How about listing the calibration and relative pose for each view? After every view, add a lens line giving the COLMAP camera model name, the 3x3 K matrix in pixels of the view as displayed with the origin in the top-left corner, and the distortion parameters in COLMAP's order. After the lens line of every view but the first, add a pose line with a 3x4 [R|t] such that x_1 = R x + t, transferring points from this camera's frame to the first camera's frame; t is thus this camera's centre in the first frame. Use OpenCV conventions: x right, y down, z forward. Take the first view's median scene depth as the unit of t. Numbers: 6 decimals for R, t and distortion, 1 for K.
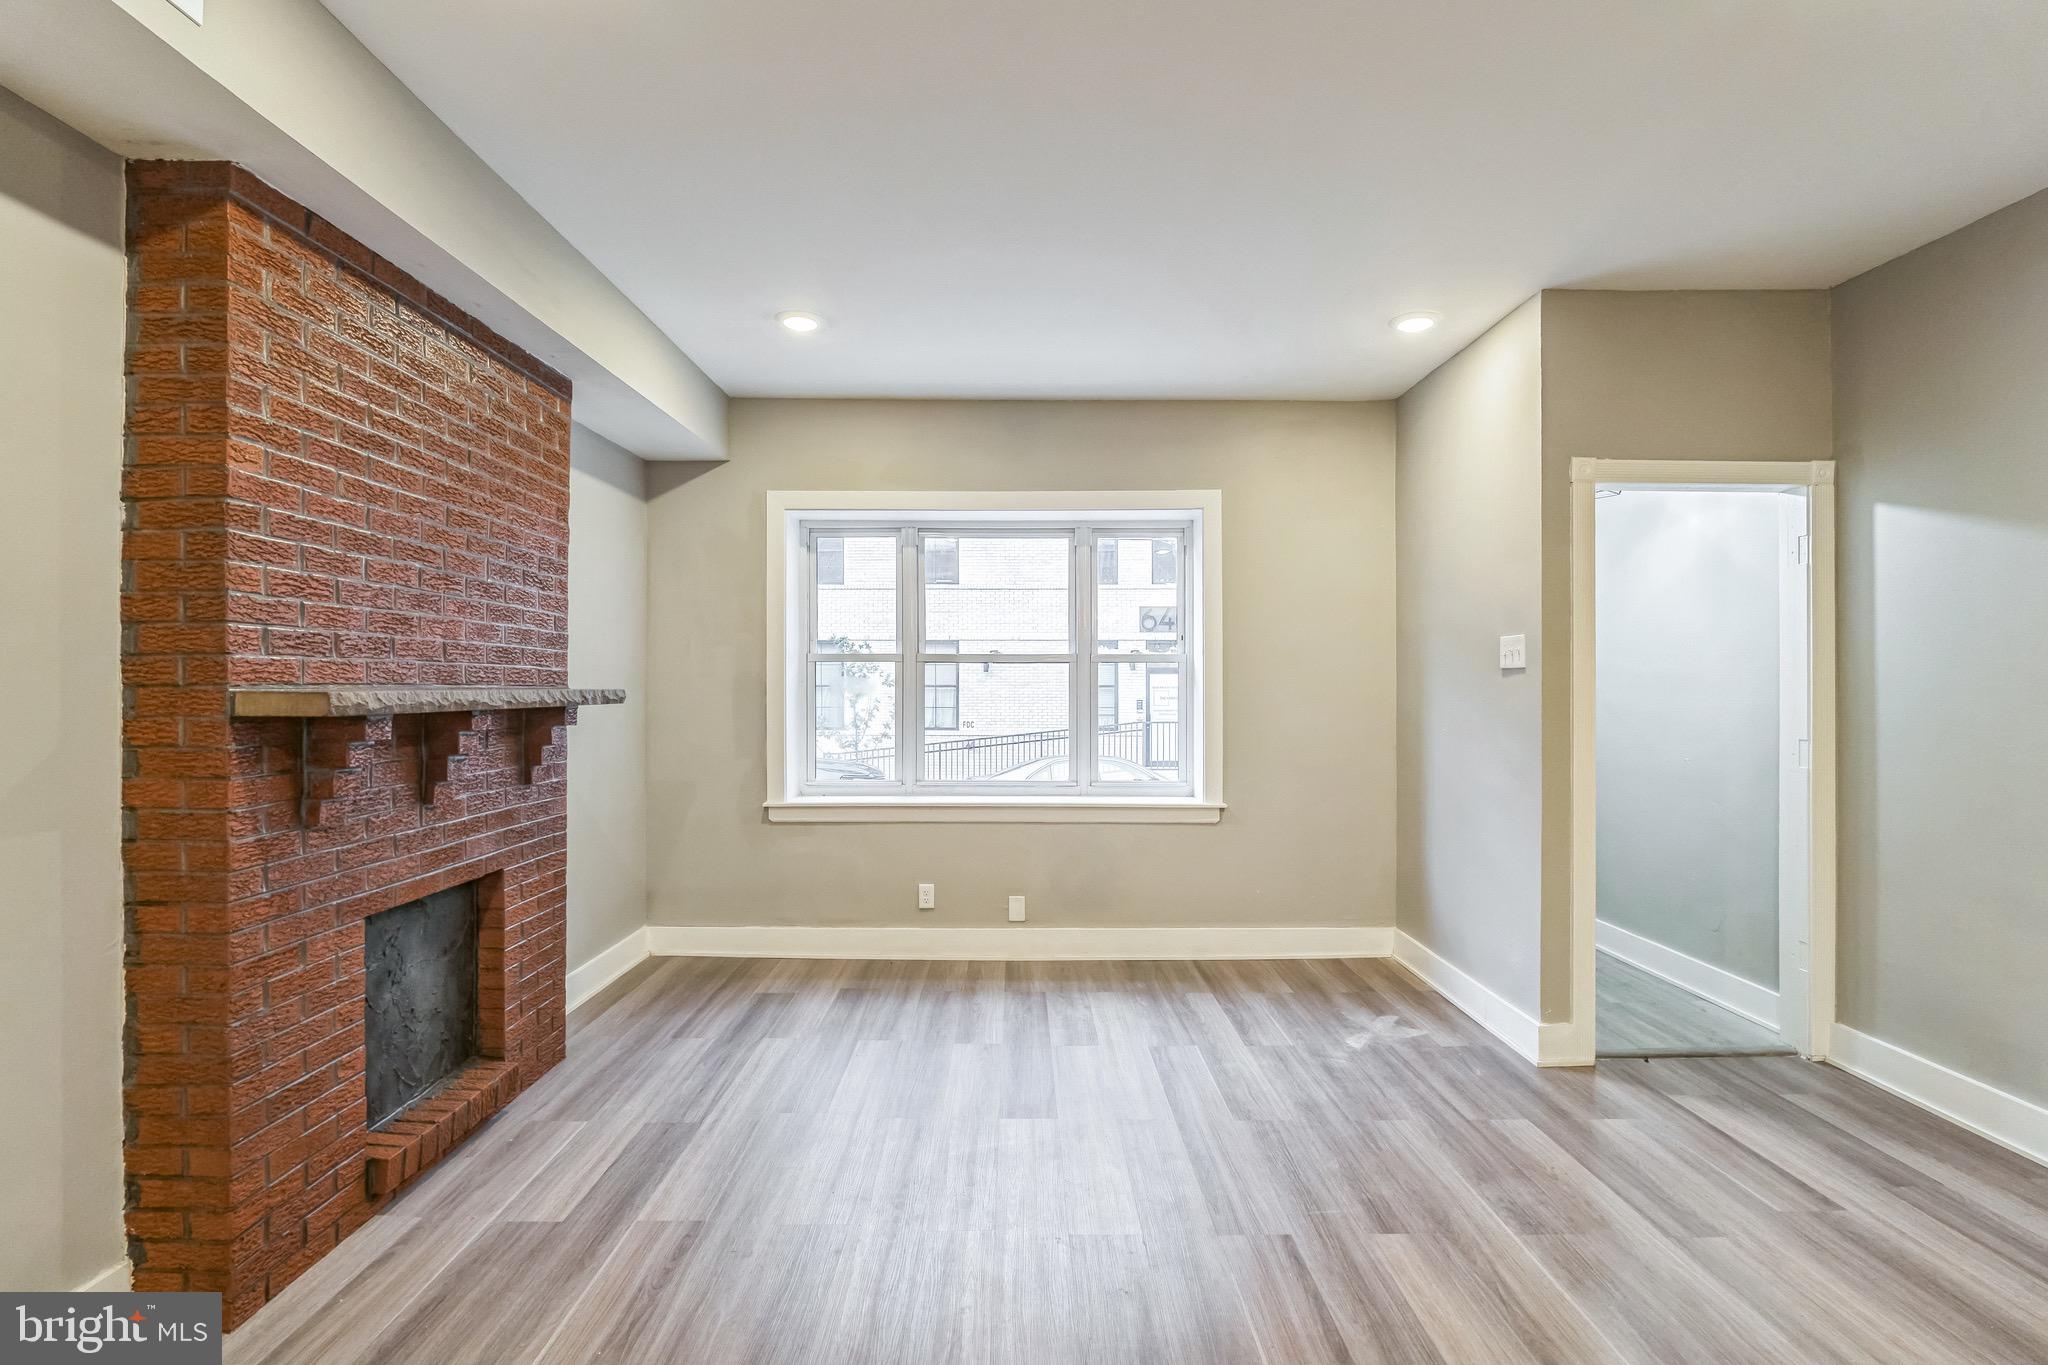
lens RADIAL K [[931.5, 0, 1024.0], [0, 931.5, 682.5], [0, 0, 1]] dist [-0.005084, 0.000519]
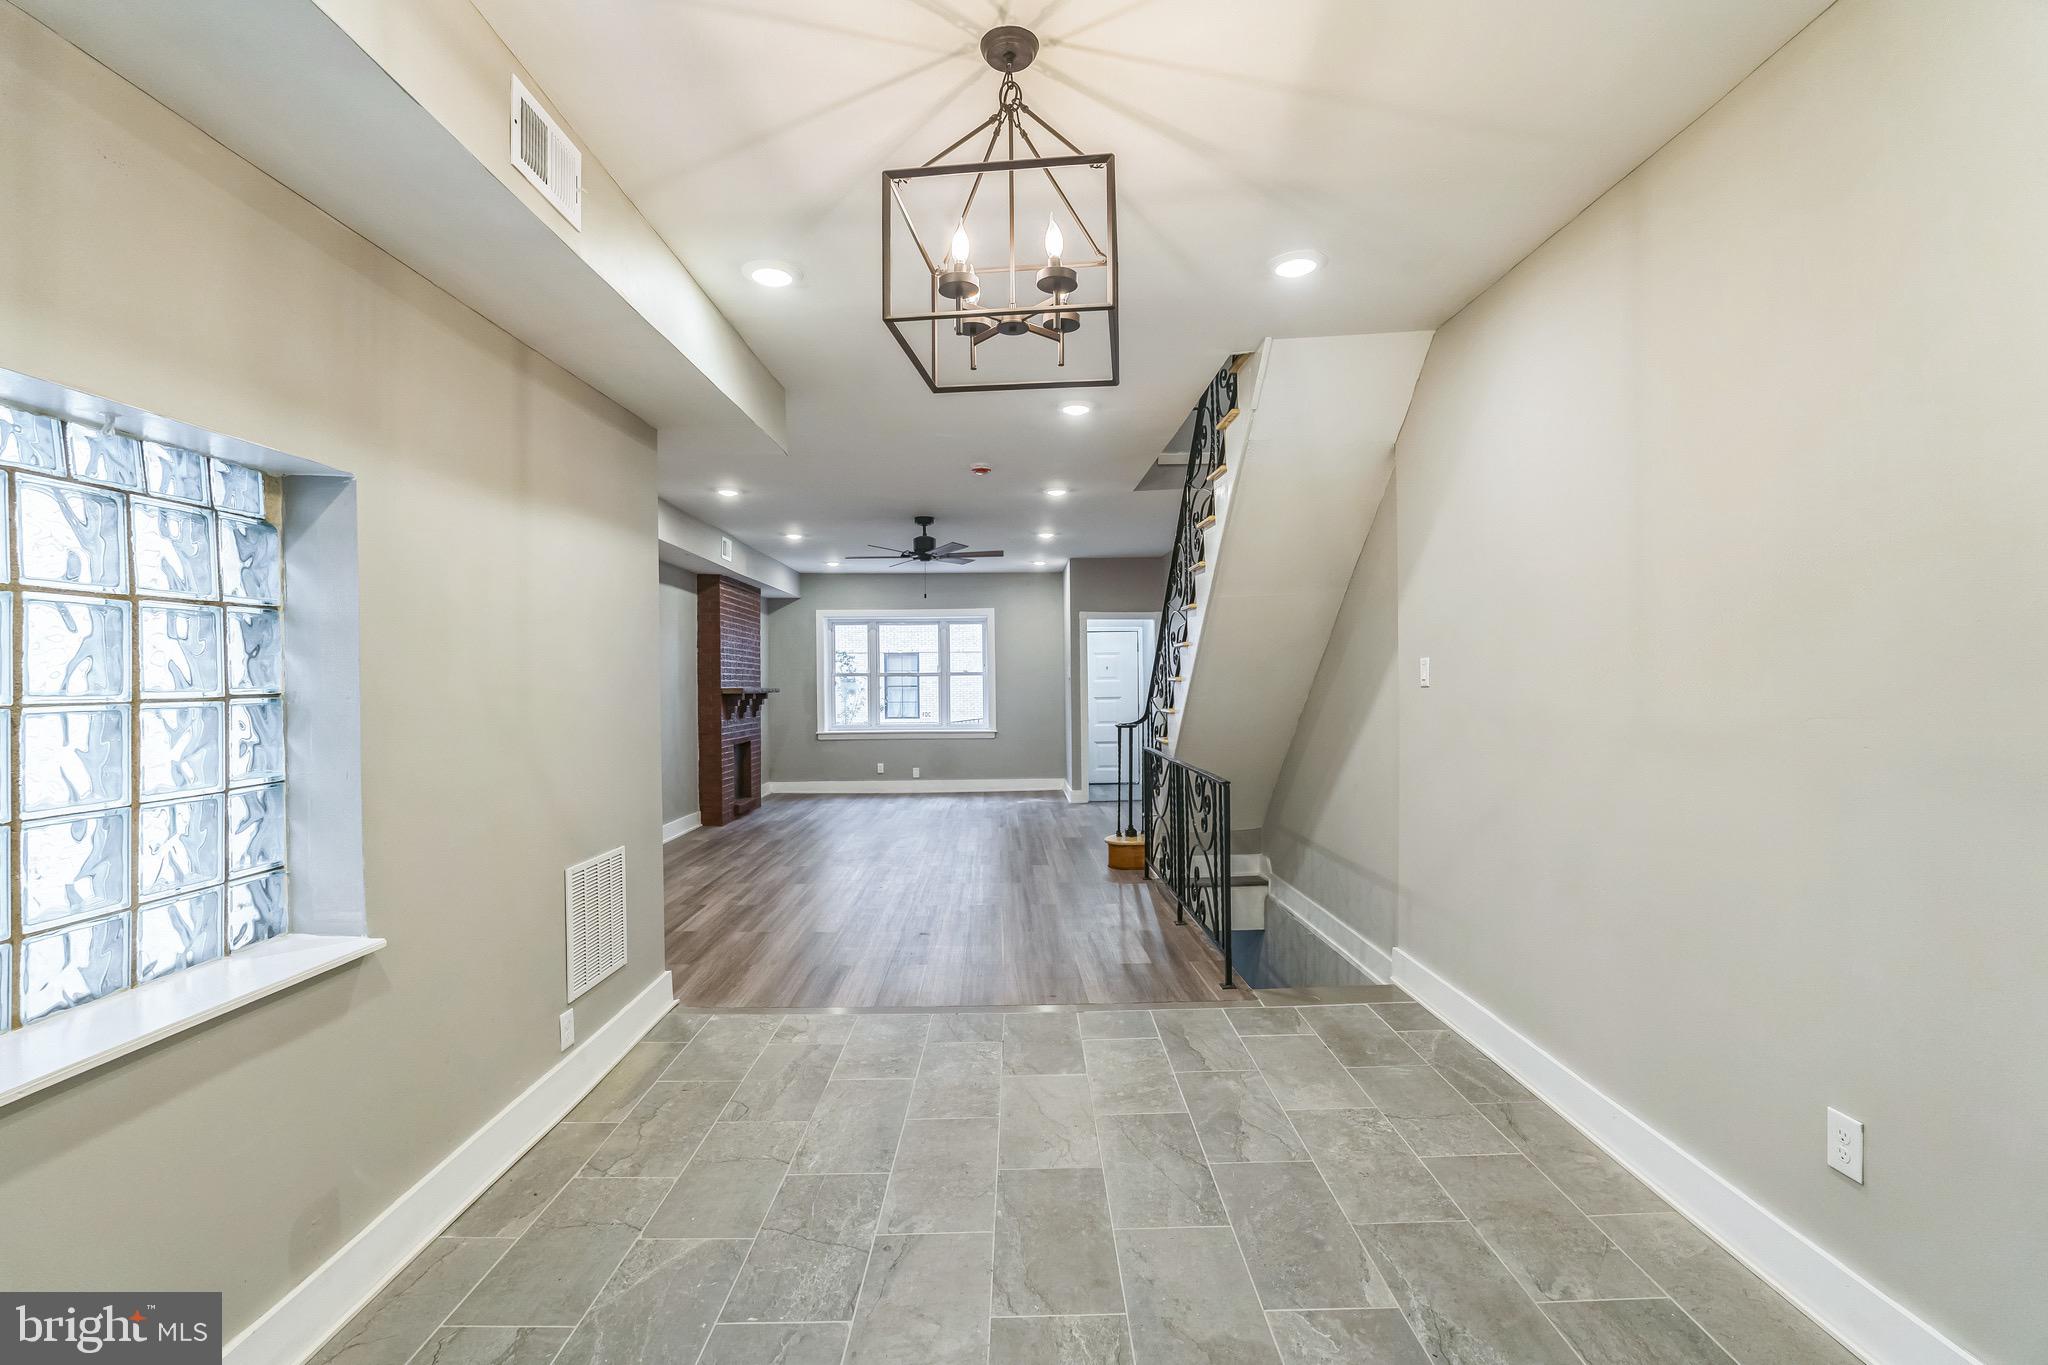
lens RADIAL K [[931.5, 0, 1024.0], [0, 931.5, 682.5], [0, 0, 1]] dist [-0.005084, 0.000519]
pose [[0.999804, -0.012347, 0.015491, 0.251996], [0.012380, 0.999921, -0.002005, 0.004501], [-0.015465, 0.002196, 0.999878, -1.557192]]
